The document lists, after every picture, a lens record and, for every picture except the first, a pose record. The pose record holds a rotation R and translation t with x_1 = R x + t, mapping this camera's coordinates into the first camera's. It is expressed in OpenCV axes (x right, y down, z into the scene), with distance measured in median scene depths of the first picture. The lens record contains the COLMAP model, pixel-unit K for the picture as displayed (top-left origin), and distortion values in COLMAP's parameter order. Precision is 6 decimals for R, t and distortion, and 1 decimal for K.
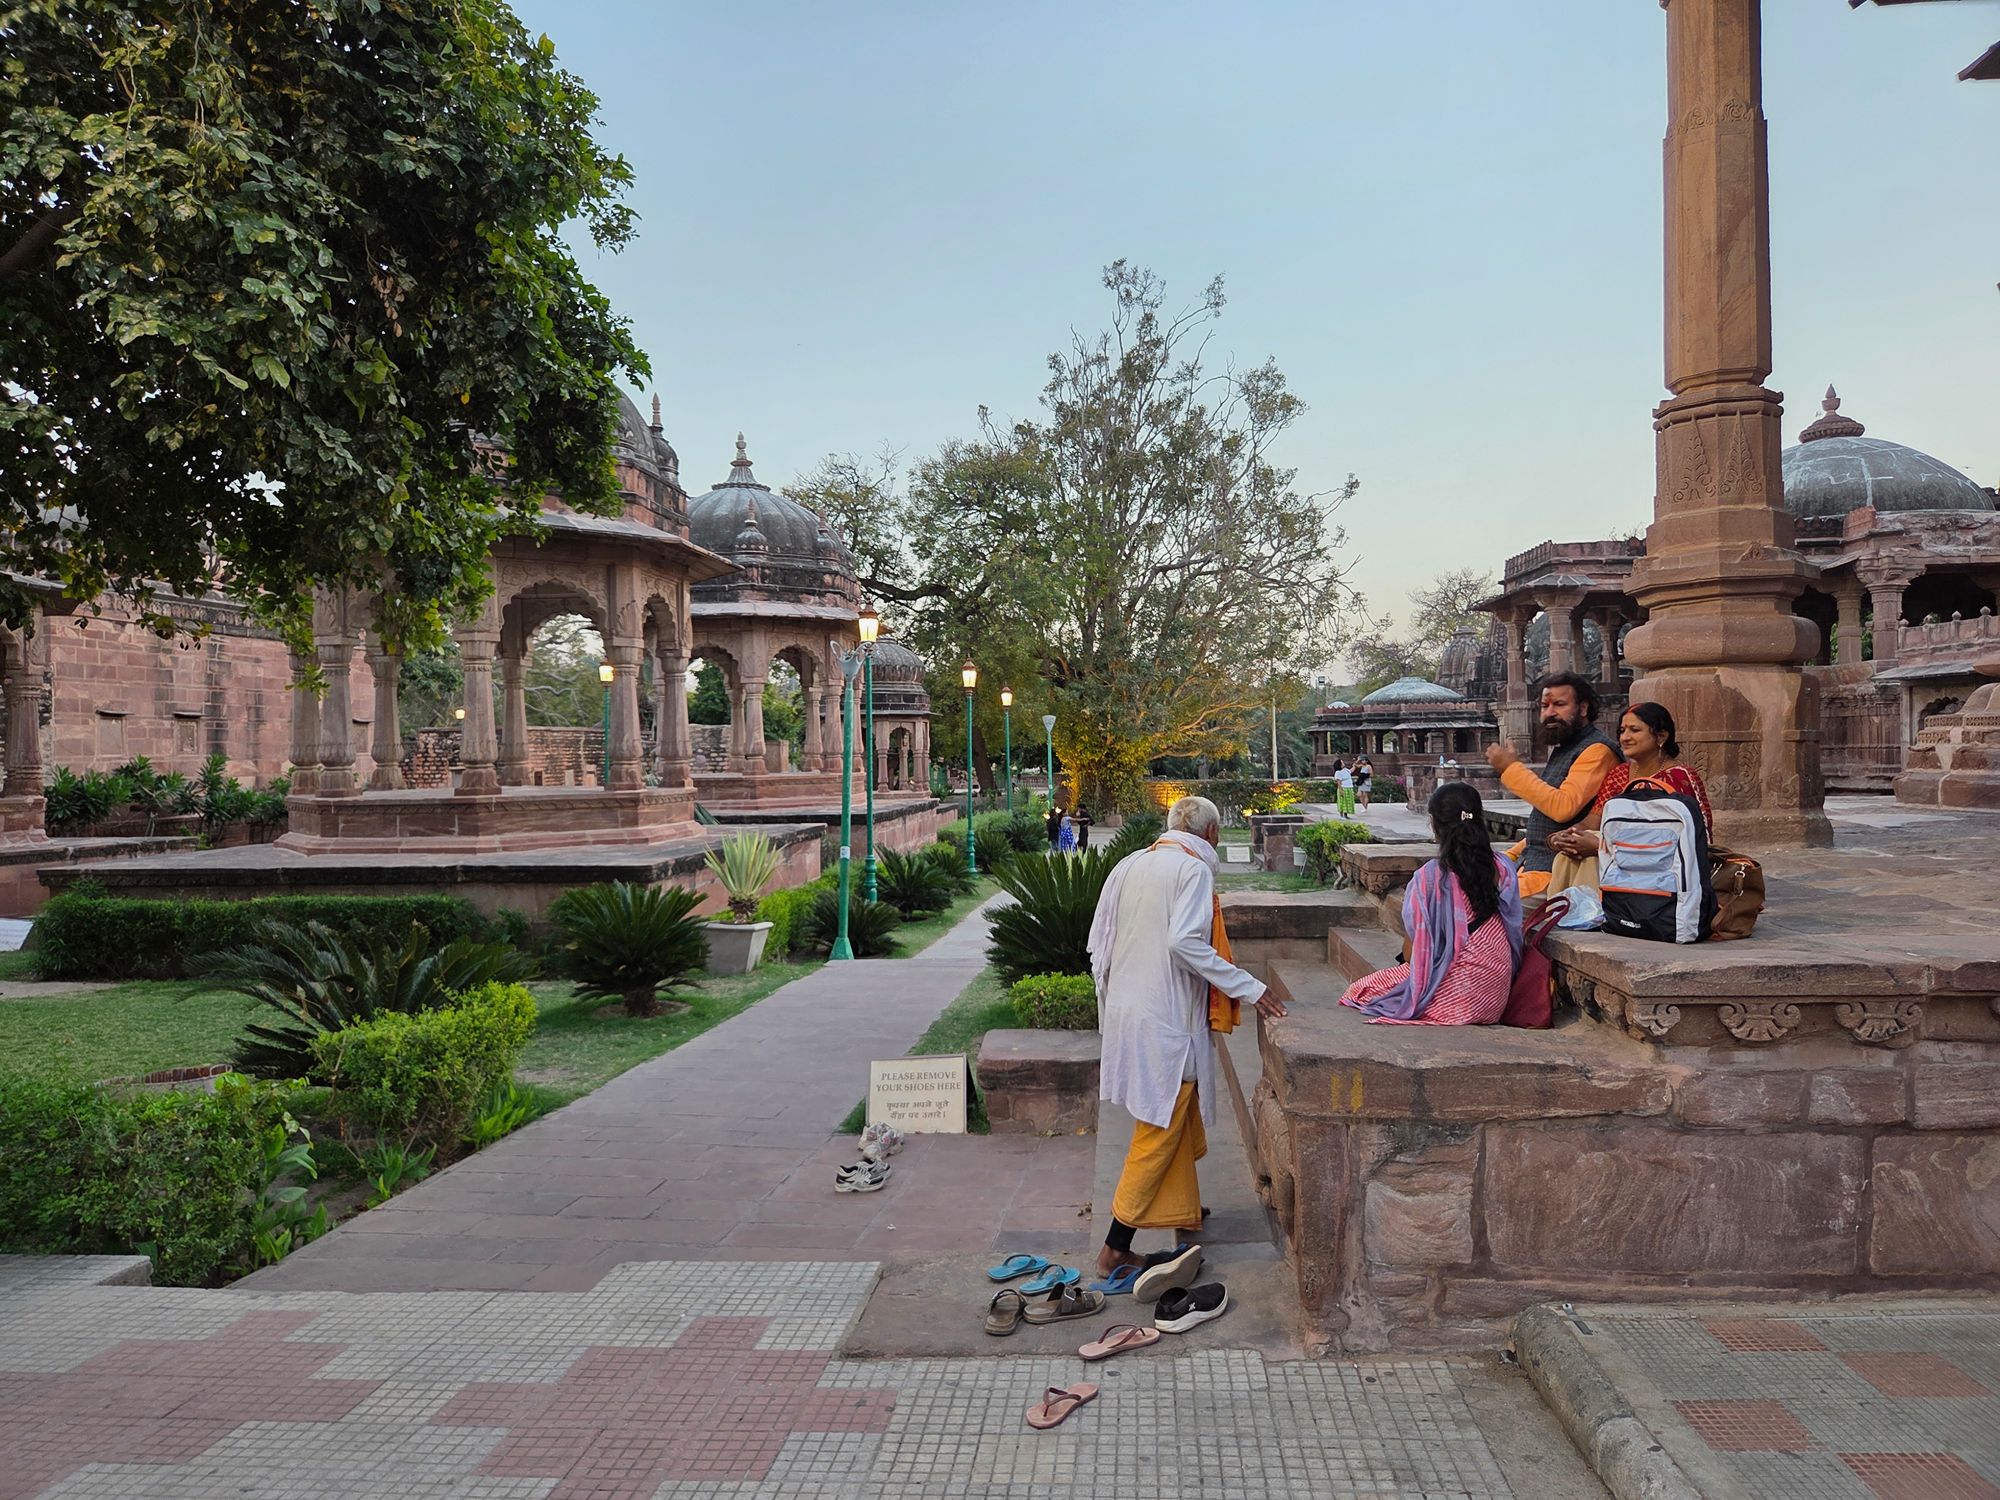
lens RADIAL K [[1372.7, 0, 999.5], [0, 1372.7, 746.5], [0, 0, 1]] dist [0.063605, -0.053028]
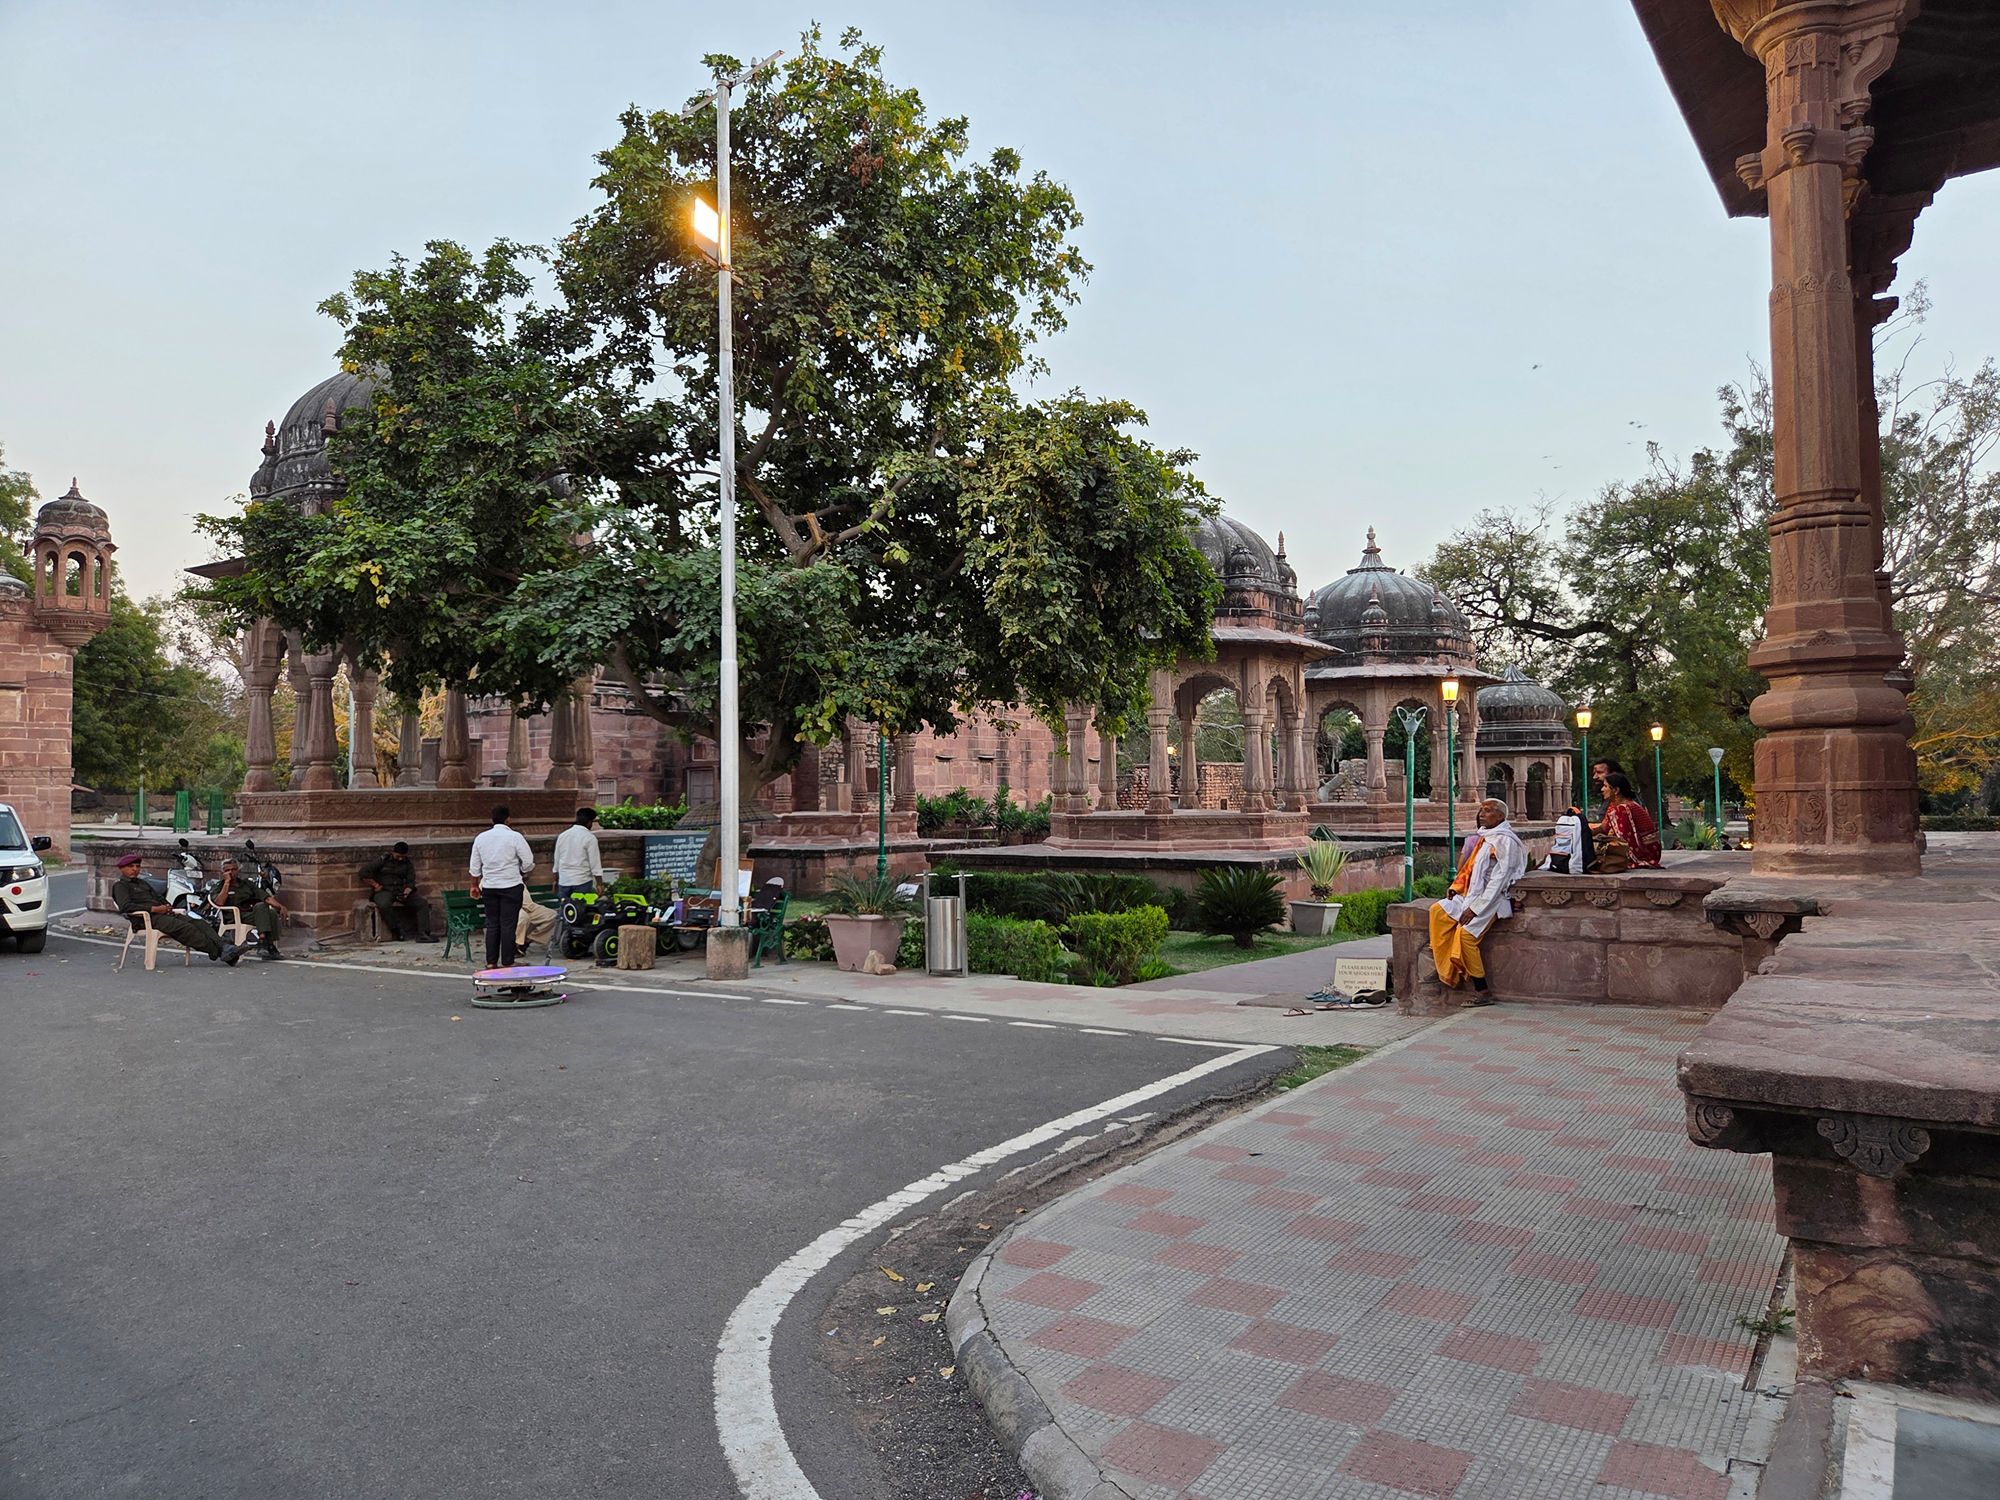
lens RADIAL K [[1372.7, 0, 999.5], [0, 1372.7, 746.5], [0, 0, 1]] dist [0.063605, -0.053028]
pose [[0.876586, -0.009522, -0.481151, 0.169896], [-0.000356, 0.999791, -0.020434, -0.007602], [0.481245, 0.018083, 0.876399, -0.356251]]
